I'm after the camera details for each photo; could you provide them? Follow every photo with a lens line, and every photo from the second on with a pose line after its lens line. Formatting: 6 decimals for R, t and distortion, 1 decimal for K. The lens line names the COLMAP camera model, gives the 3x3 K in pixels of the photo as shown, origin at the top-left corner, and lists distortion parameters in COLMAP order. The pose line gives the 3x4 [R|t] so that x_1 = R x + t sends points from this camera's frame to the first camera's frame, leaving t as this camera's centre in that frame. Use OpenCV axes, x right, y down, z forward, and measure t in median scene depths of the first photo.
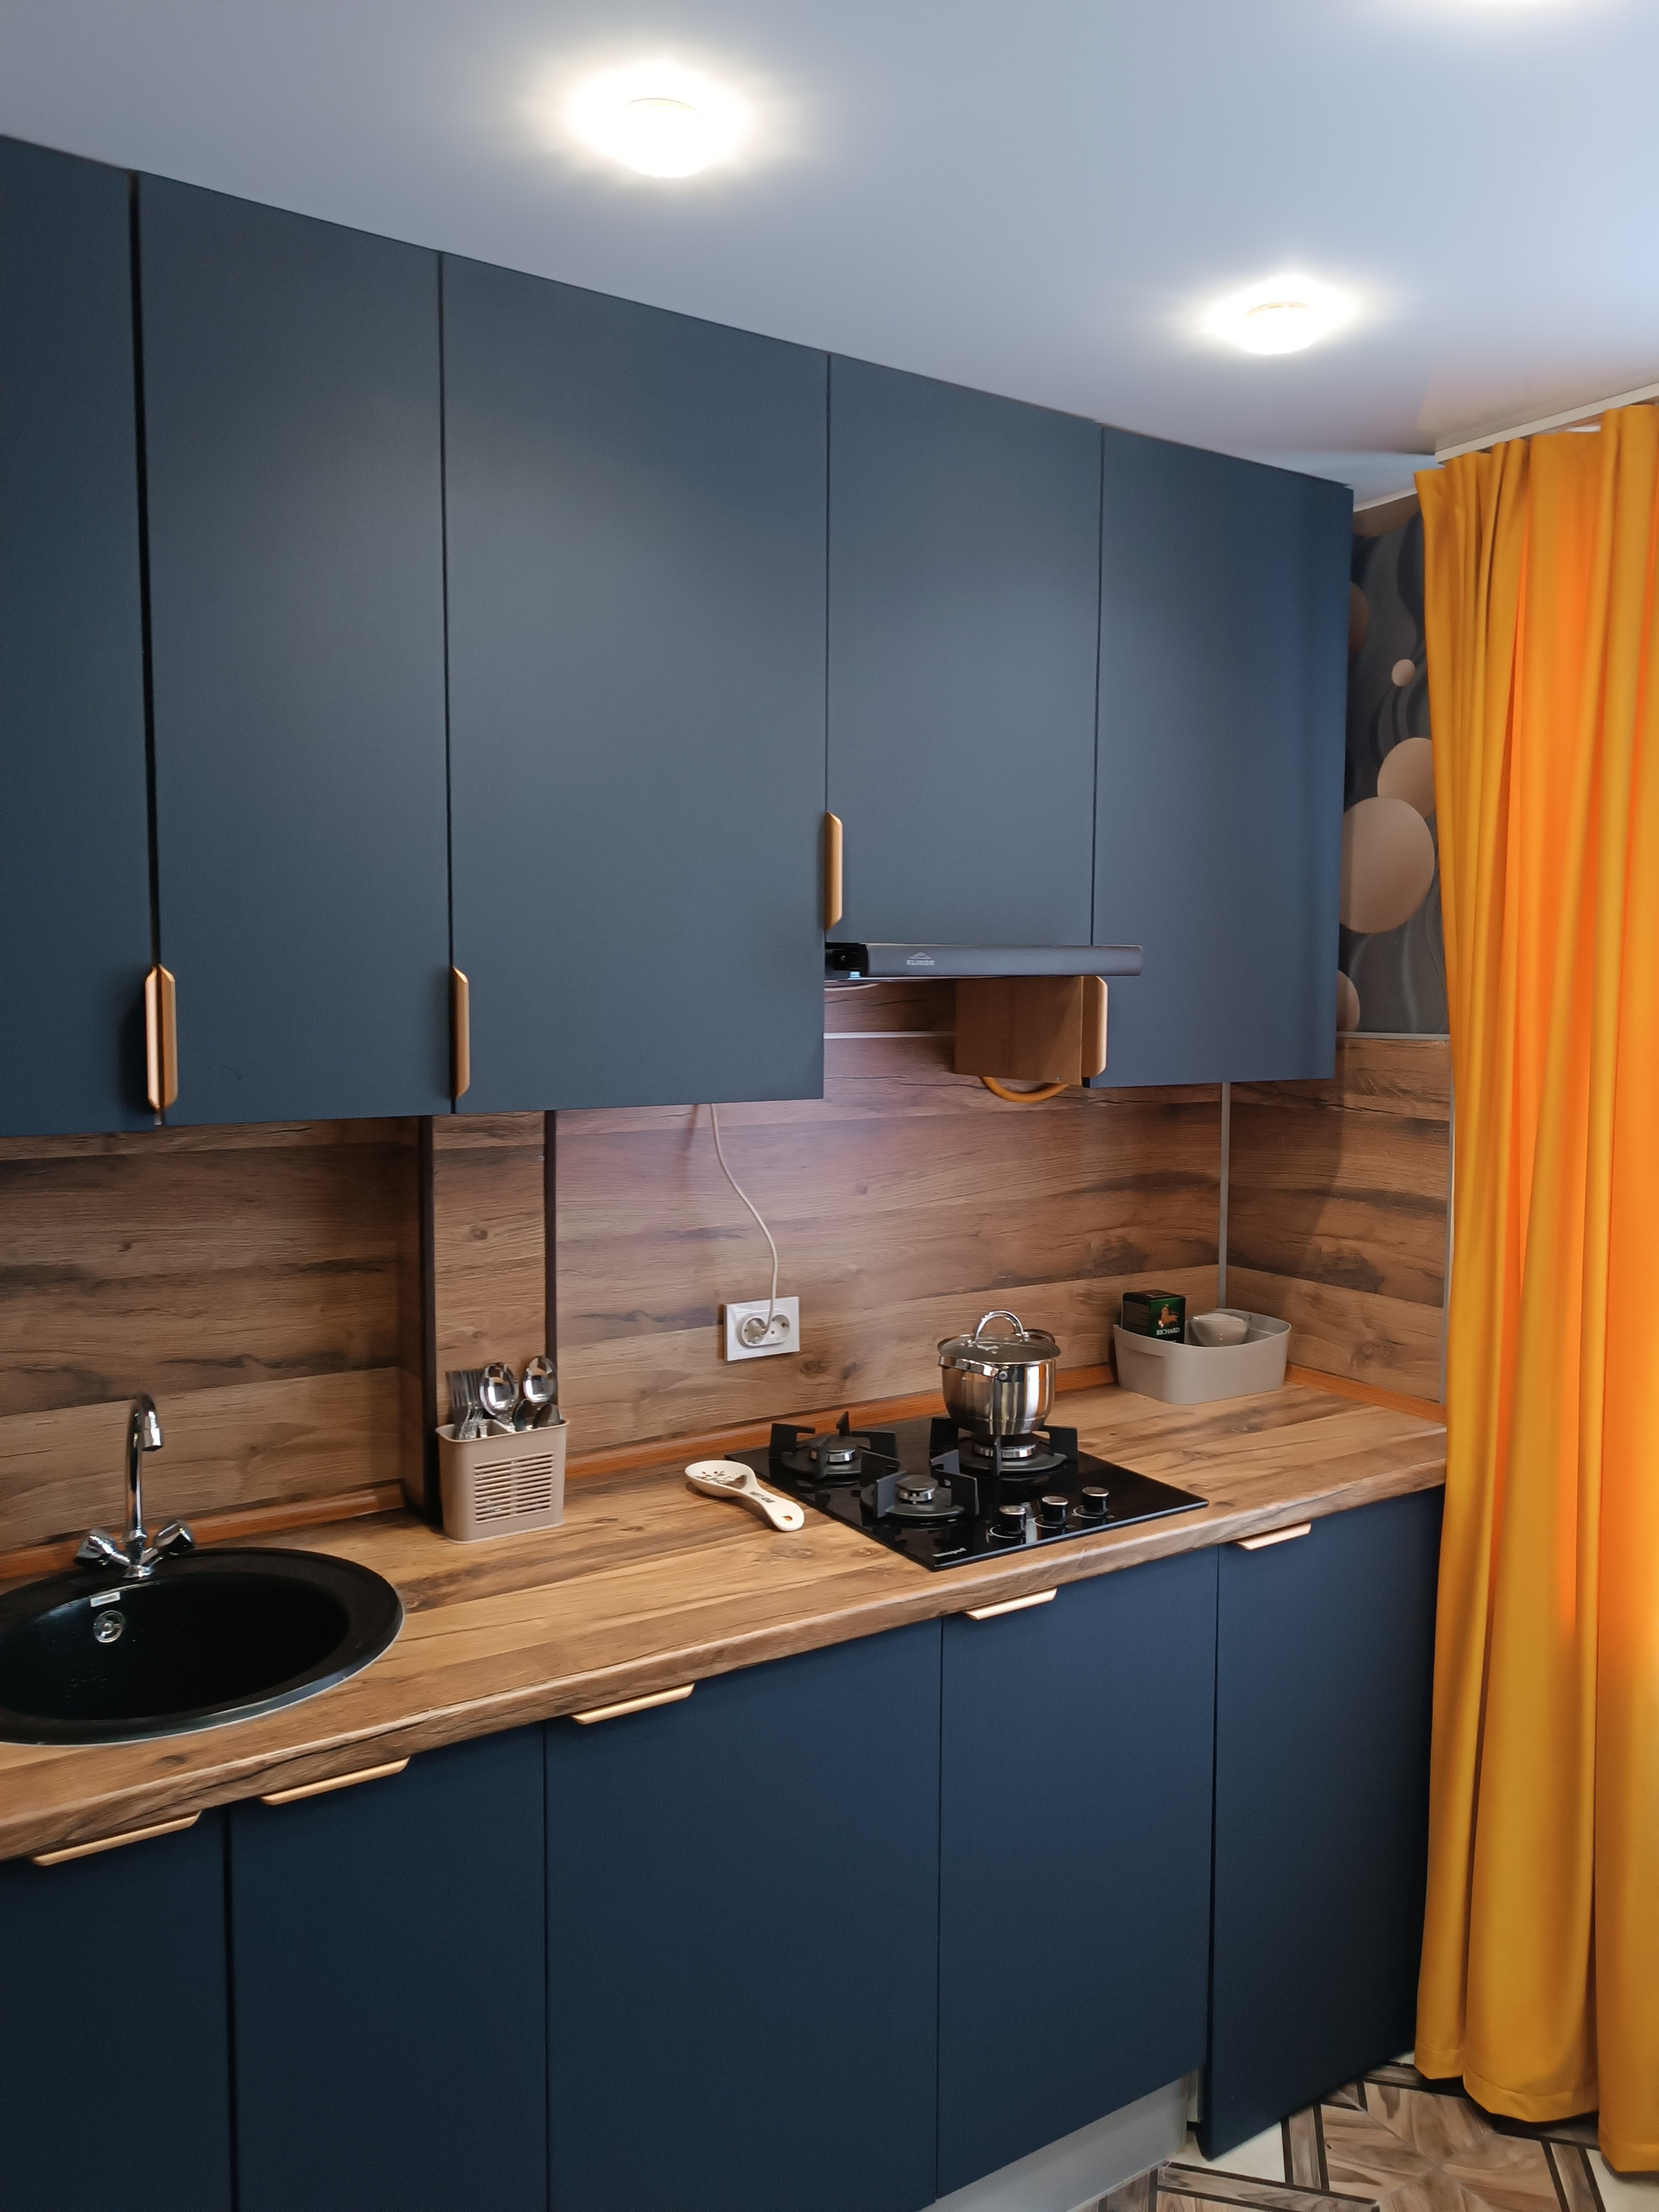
lens RADIAL K [[1554.7, 0, 829.7], [0, 1554.7, 1076.3], [0, 0, 1]] dist [-0.002165, -0.006091]
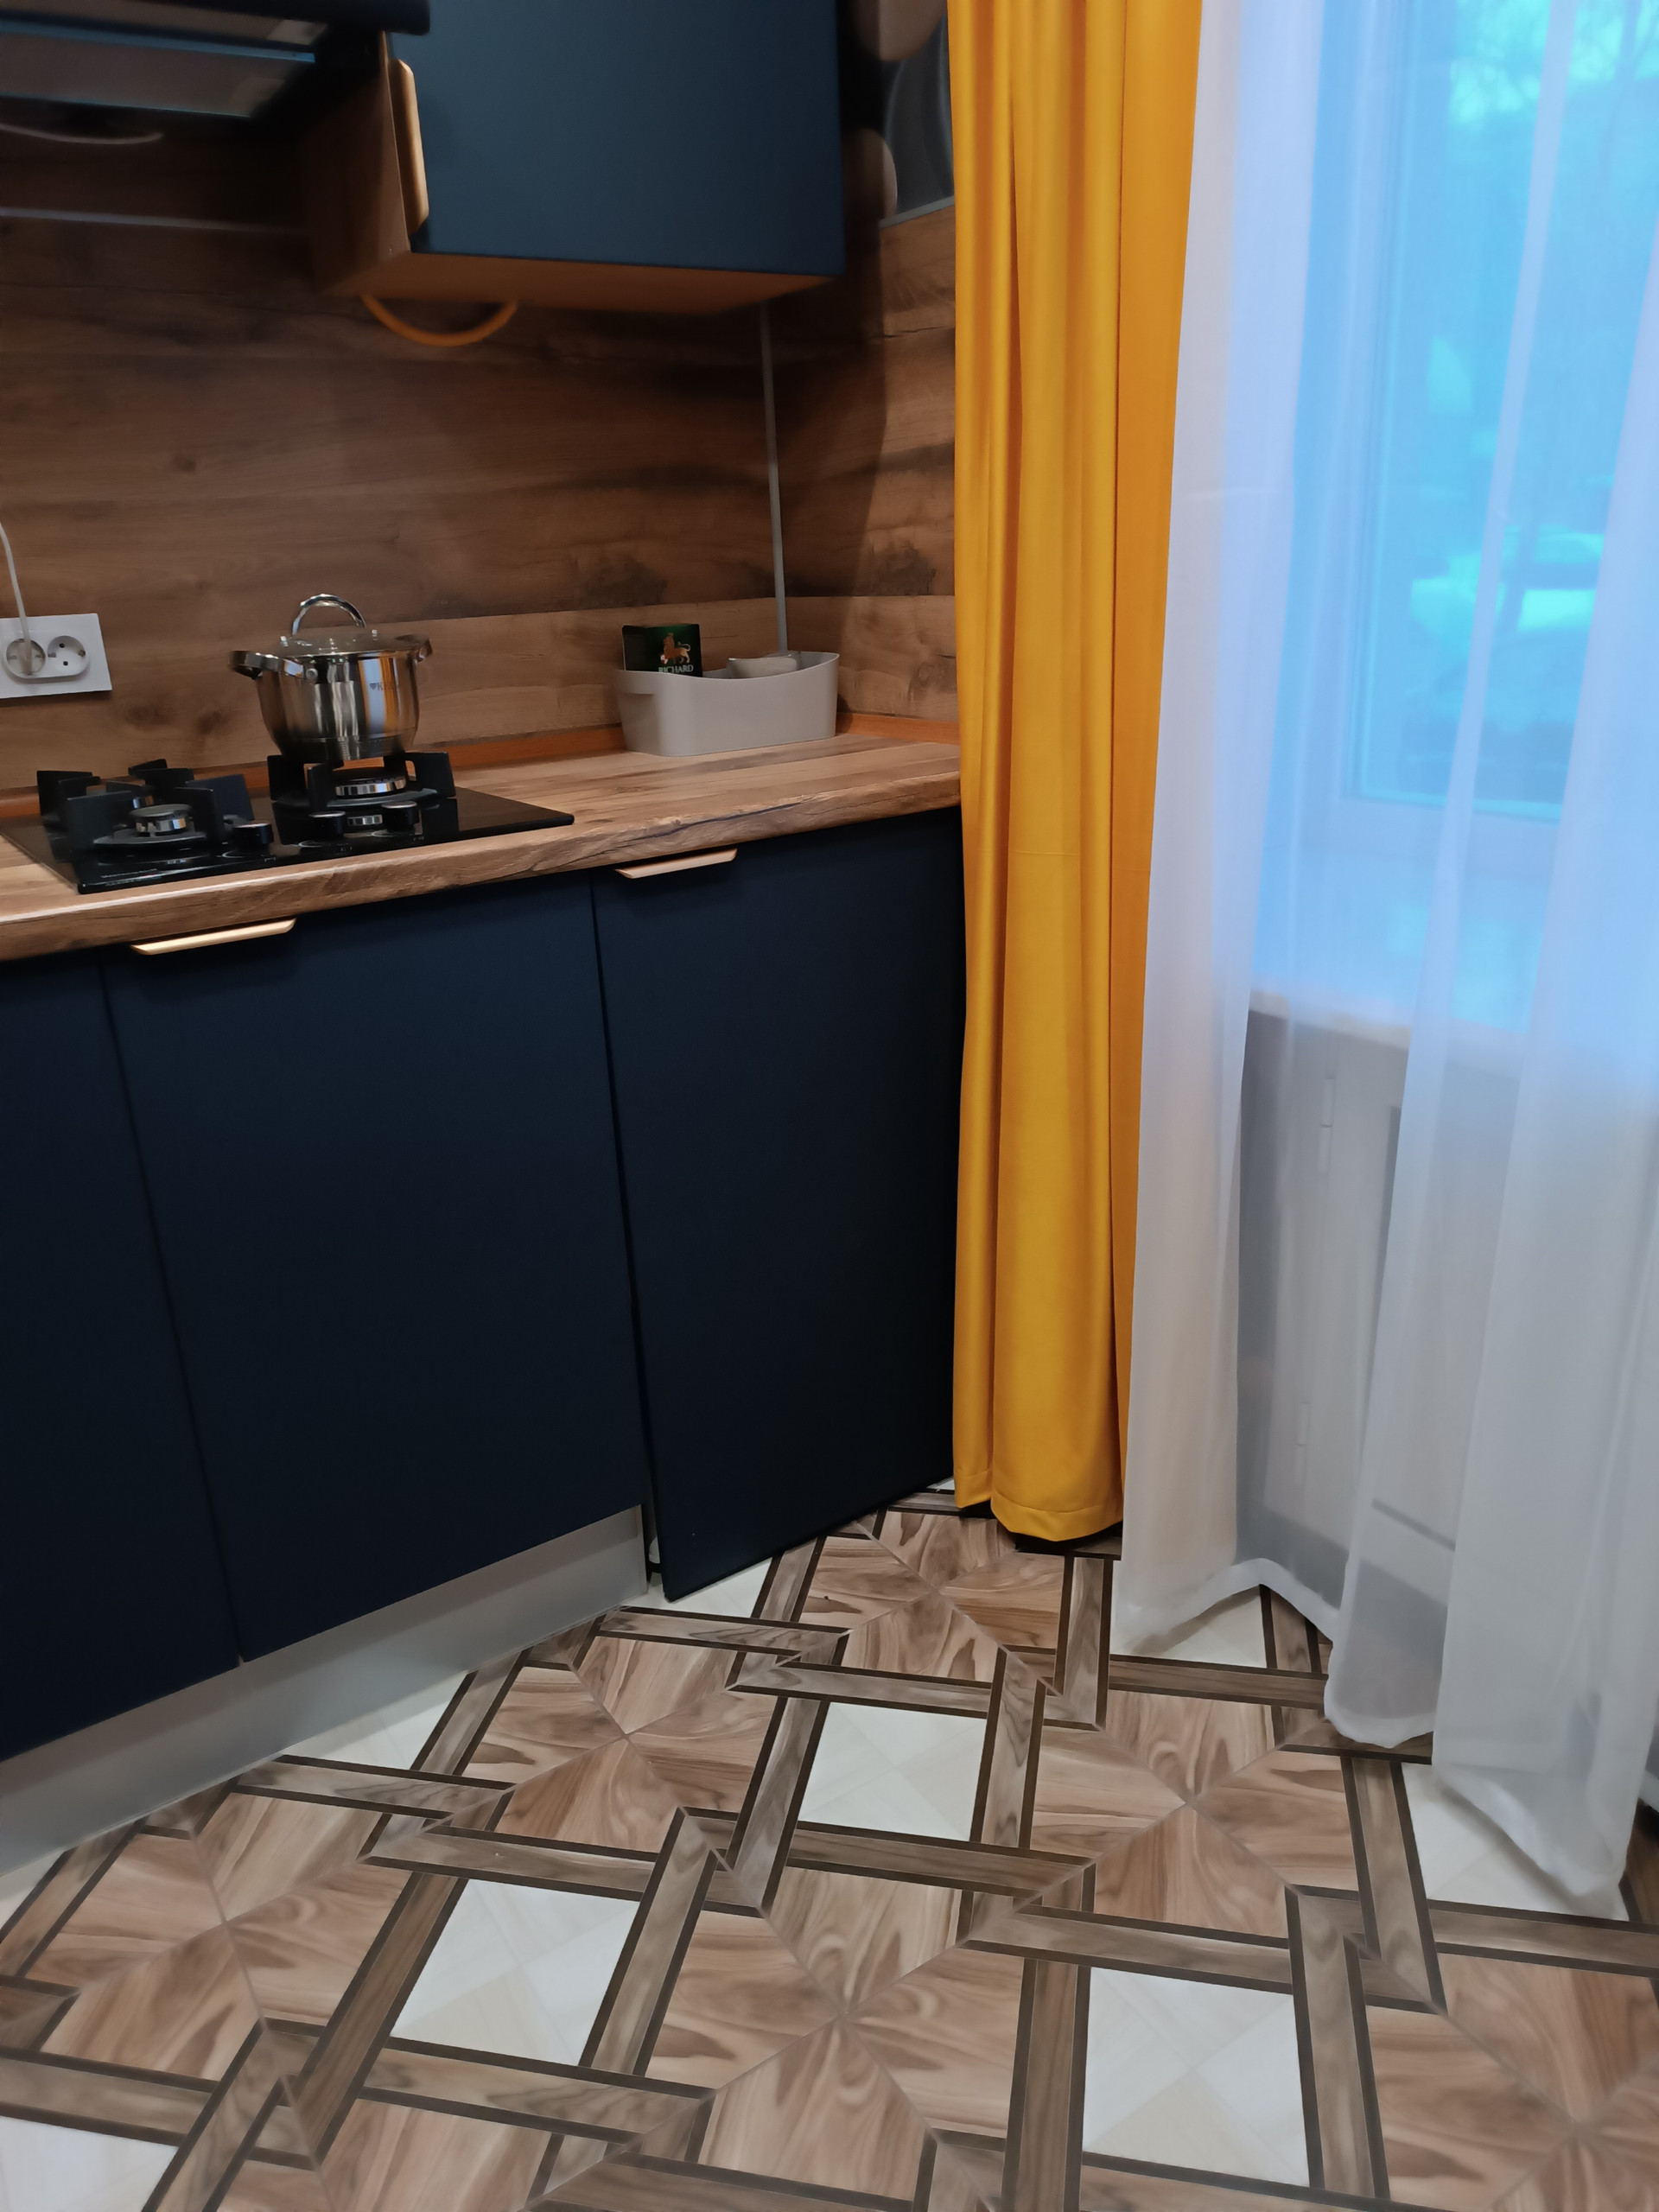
lens RADIAL K [[1582.2, 0, 840.4], [0, 1582.2, 1092.6], [0, 0, 1]] dist [0.009510, -0.002205]
pose [[0.997703, -0.062112, 0.027047, 0.315522], [0.052378, 0.960445, 0.273501, 0.184996], [-0.042965, -0.271456, 0.961491, 0.218906]]
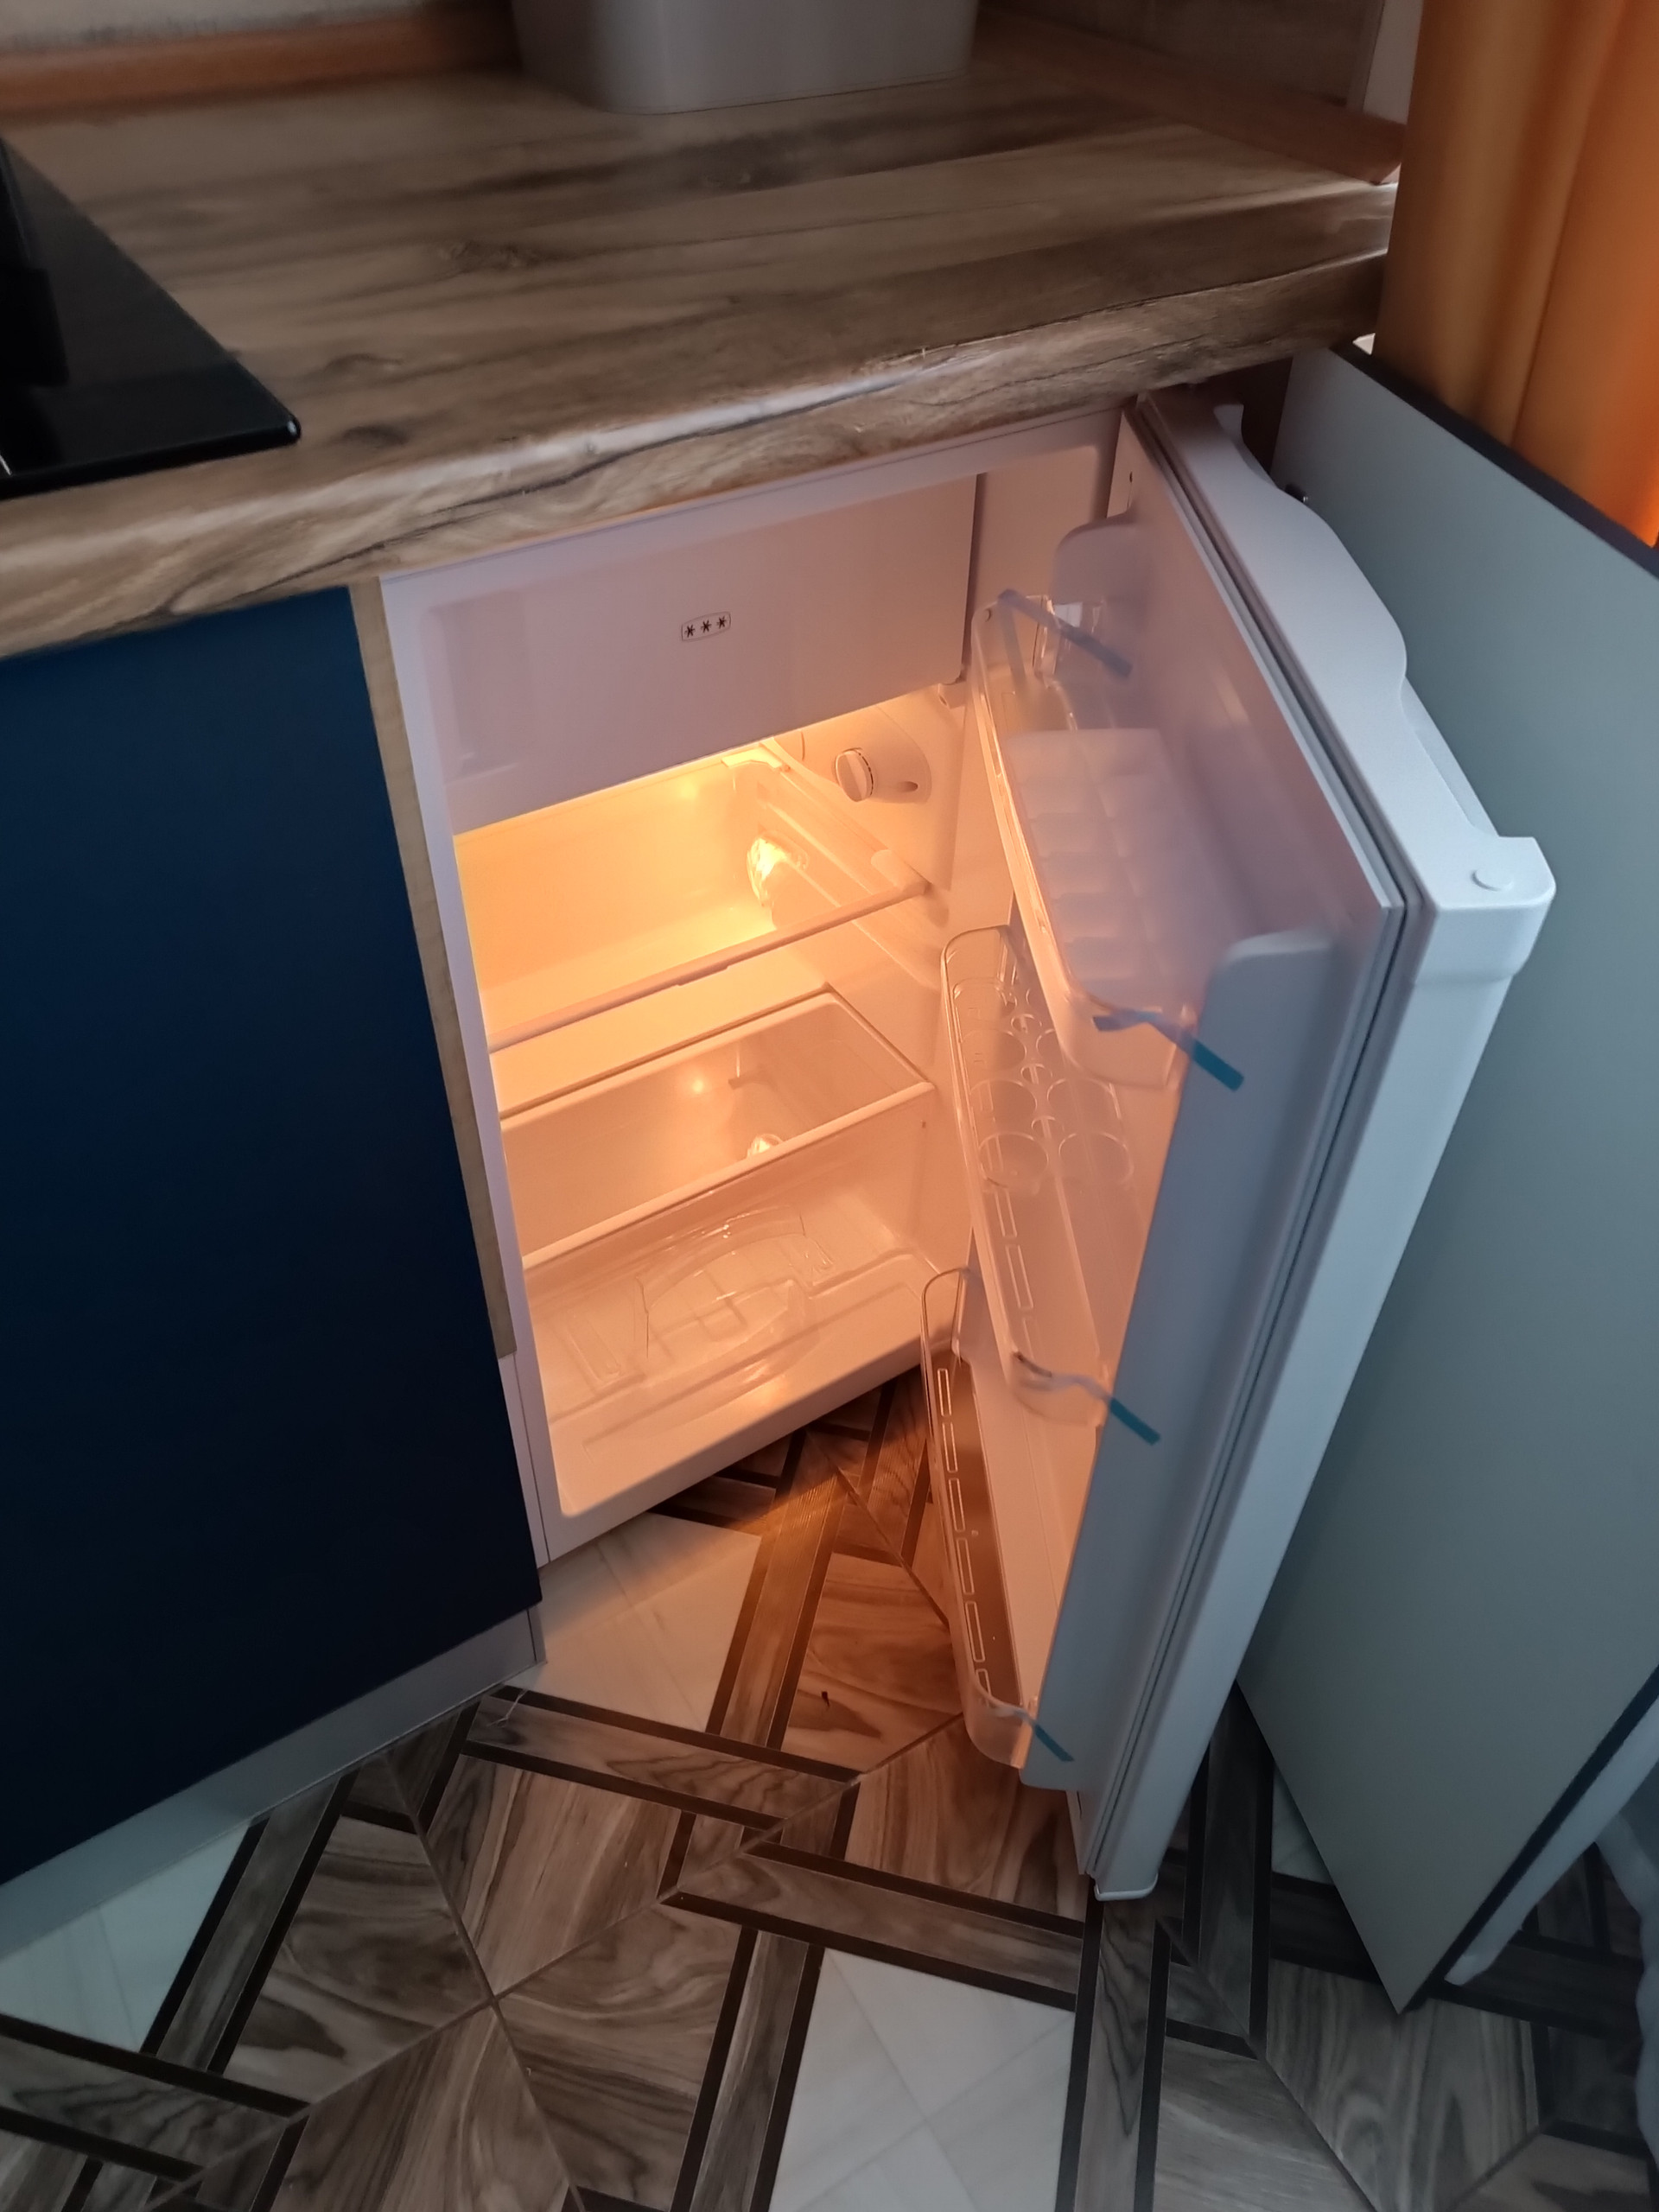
lens RADIAL K [[1625.3, 0, 824.6], [0, 1625.3, 1118.9], [0, 0, 1]] dist [0.003092, 0.001007]
pose [[0.999883, 0.002652, 0.015044, 0.305054], [-0.011732, 0.764068, 0.645029, 0.169532], [-0.009784, -0.645130, 0.764010, 0.655924]]
